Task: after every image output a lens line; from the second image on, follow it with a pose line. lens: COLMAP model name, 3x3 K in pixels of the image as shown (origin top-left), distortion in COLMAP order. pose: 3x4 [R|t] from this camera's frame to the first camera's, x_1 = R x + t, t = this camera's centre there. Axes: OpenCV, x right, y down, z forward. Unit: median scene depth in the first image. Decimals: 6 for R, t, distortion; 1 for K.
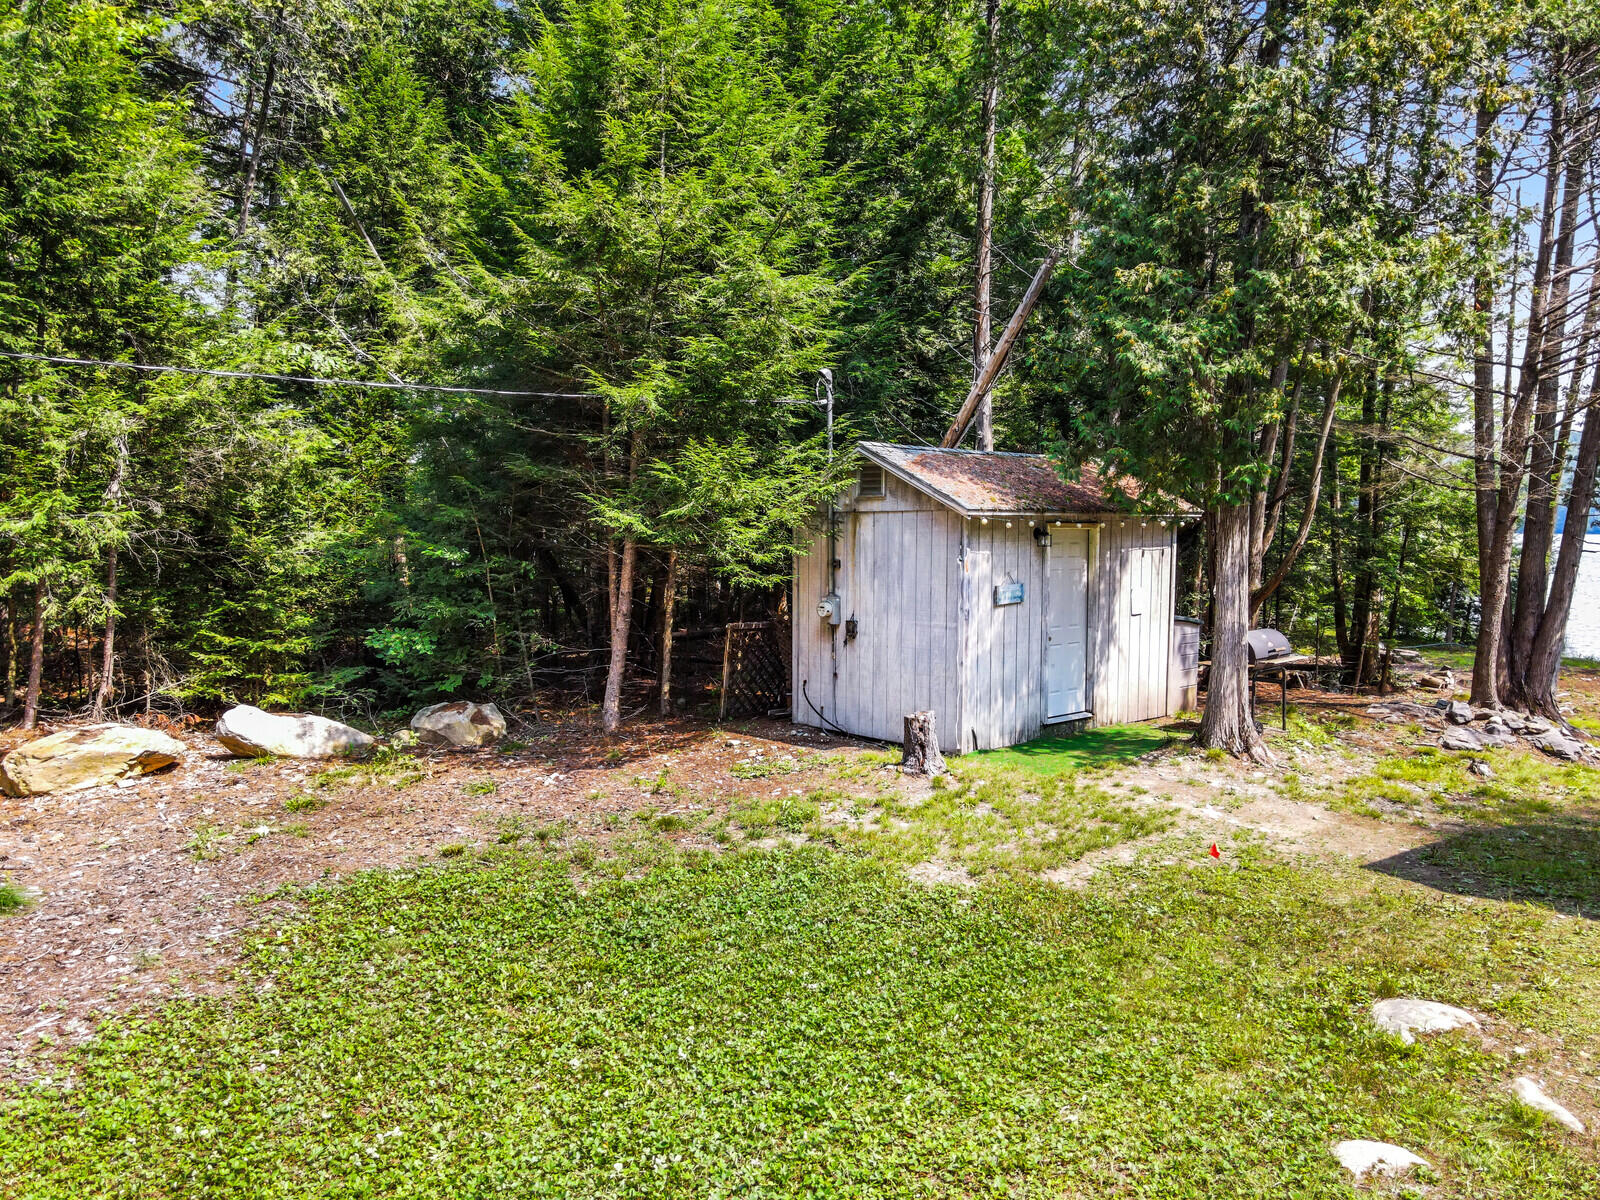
lens RADIAL K [[1145.1, 0, 800.0], [0, 1145.1, 600.0], [0, 0, 1]] dist [-0.000754, 0.001959]
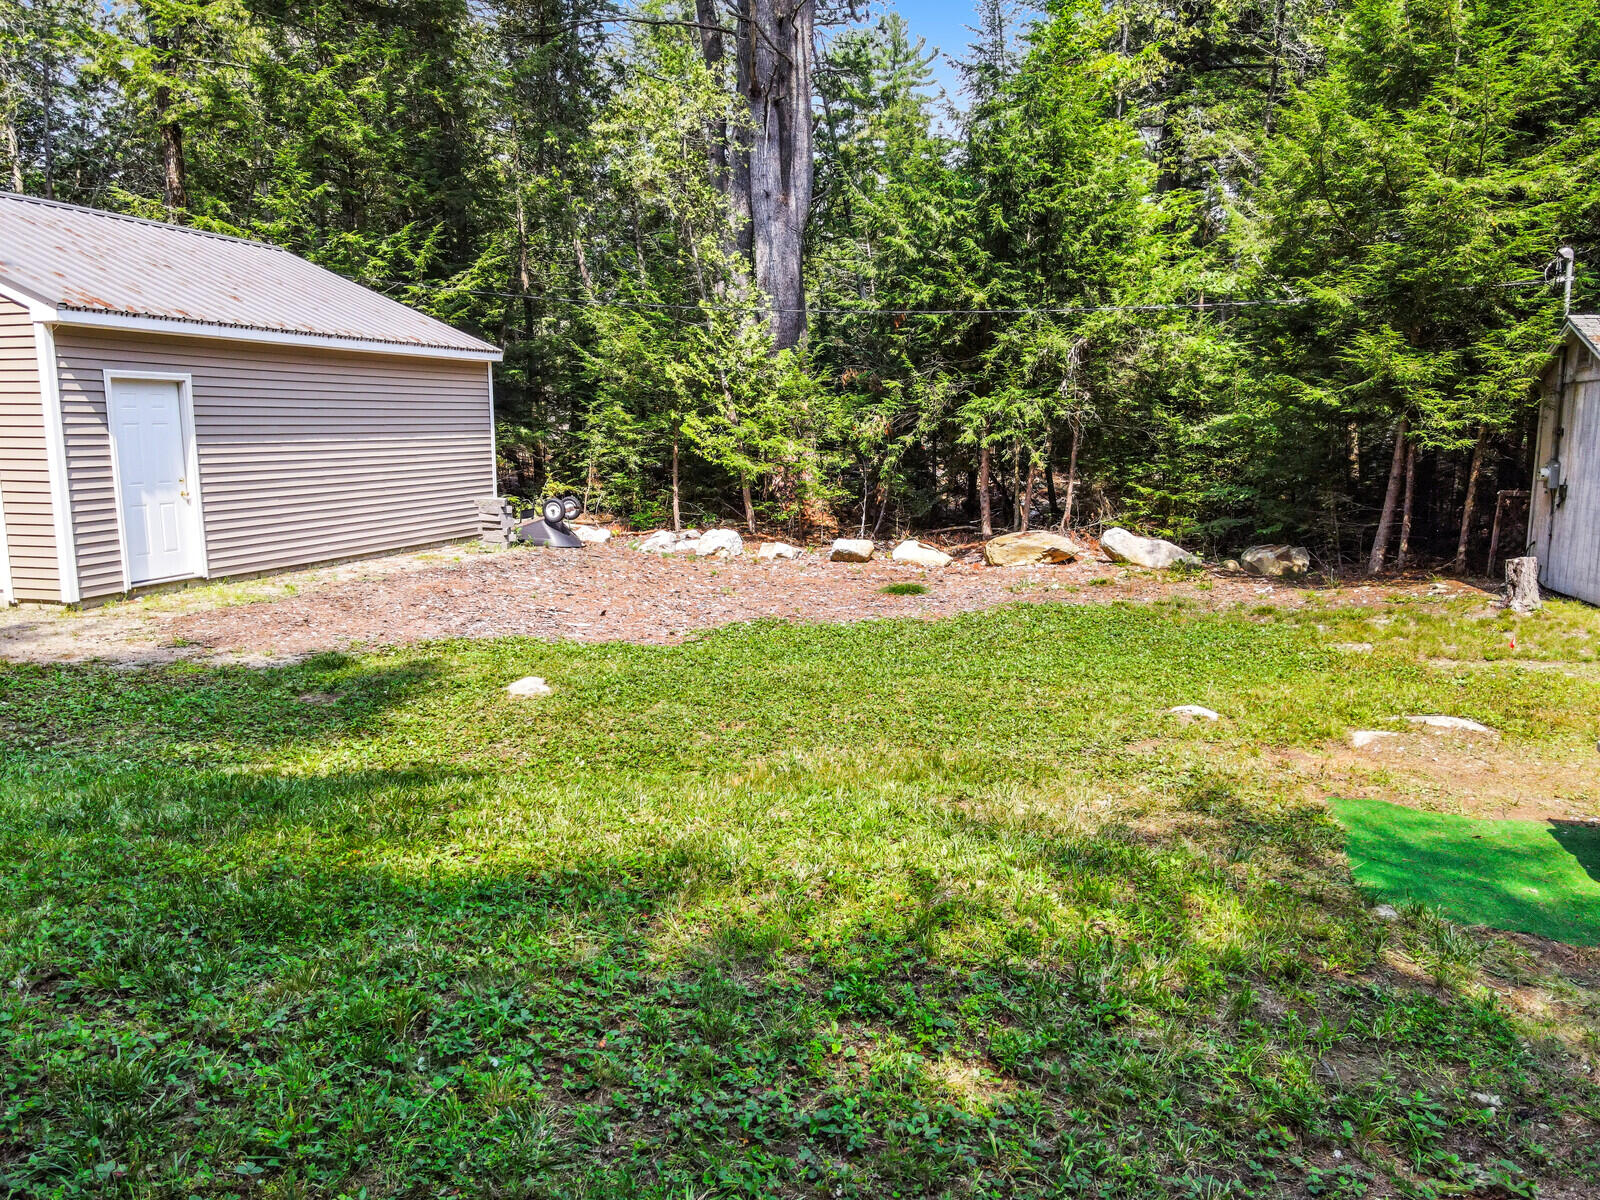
lens RADIAL K [[1145.1, 0, 800.0], [0, 1145.1, 600.0], [0, 0, 1]] dist [-0.000754, 0.001959]
pose [[0.558165, 0.119207, -0.821122, 0.534325], [-0.050877, 0.992681, 0.109528, 0.043159], [0.828168, -0.019358, 0.560145, -0.193228]]
